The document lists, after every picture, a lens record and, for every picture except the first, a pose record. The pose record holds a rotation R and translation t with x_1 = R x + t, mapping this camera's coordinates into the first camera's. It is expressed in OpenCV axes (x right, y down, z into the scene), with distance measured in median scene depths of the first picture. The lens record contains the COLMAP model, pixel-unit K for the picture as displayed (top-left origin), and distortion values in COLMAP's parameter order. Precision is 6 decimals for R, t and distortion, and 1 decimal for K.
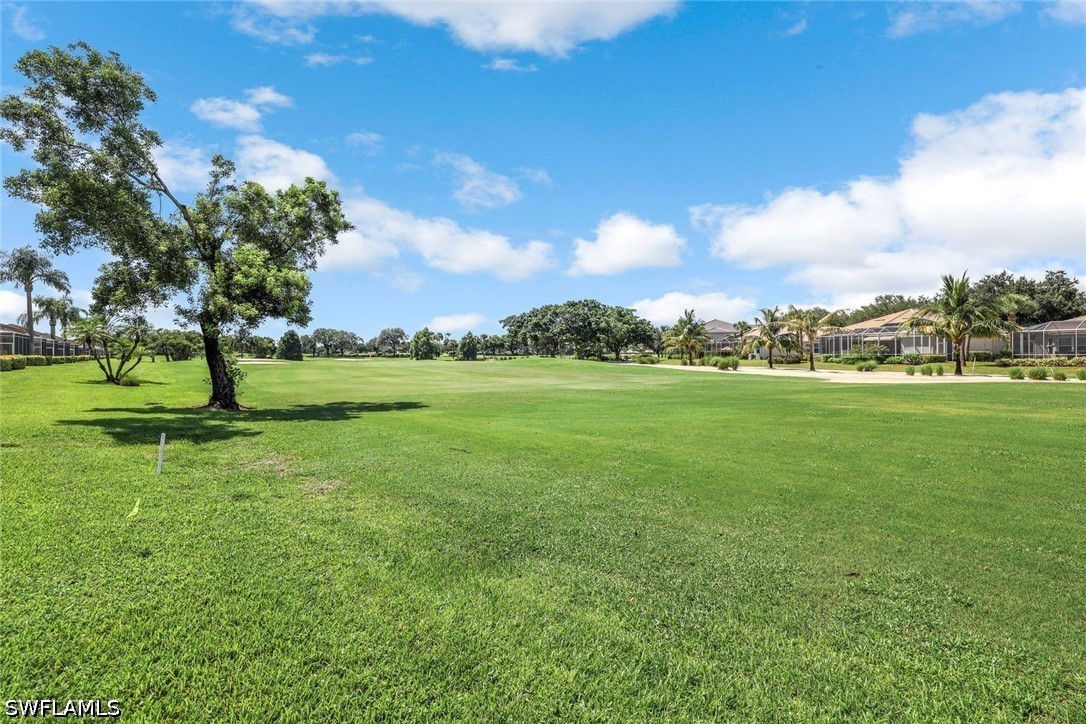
lens RADIAL K [[457.1, 0, 546.1], [0, 457.1, 354.1], [0, 0, 1]] dist [-0.000367, 0.000324]
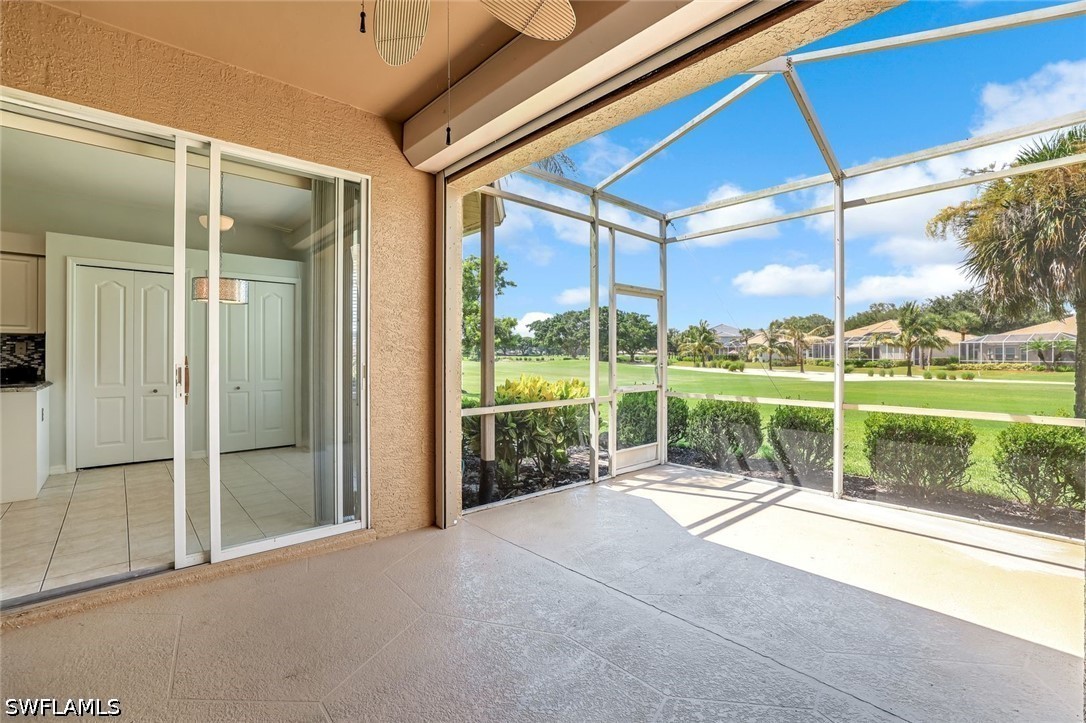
lens RADIAL K [[475.5, 0, 537.0], [0, 475.5, 359.0], [0, 0, 1]] dist [-0.021672, 0.000777]
pose [[0.999940, 0.006586, -0.008742, -0.098421], [-0.006479, 0.999904, 0.012255, -0.008143], [0.008822, -0.012198, 0.999887, -0.216575]]
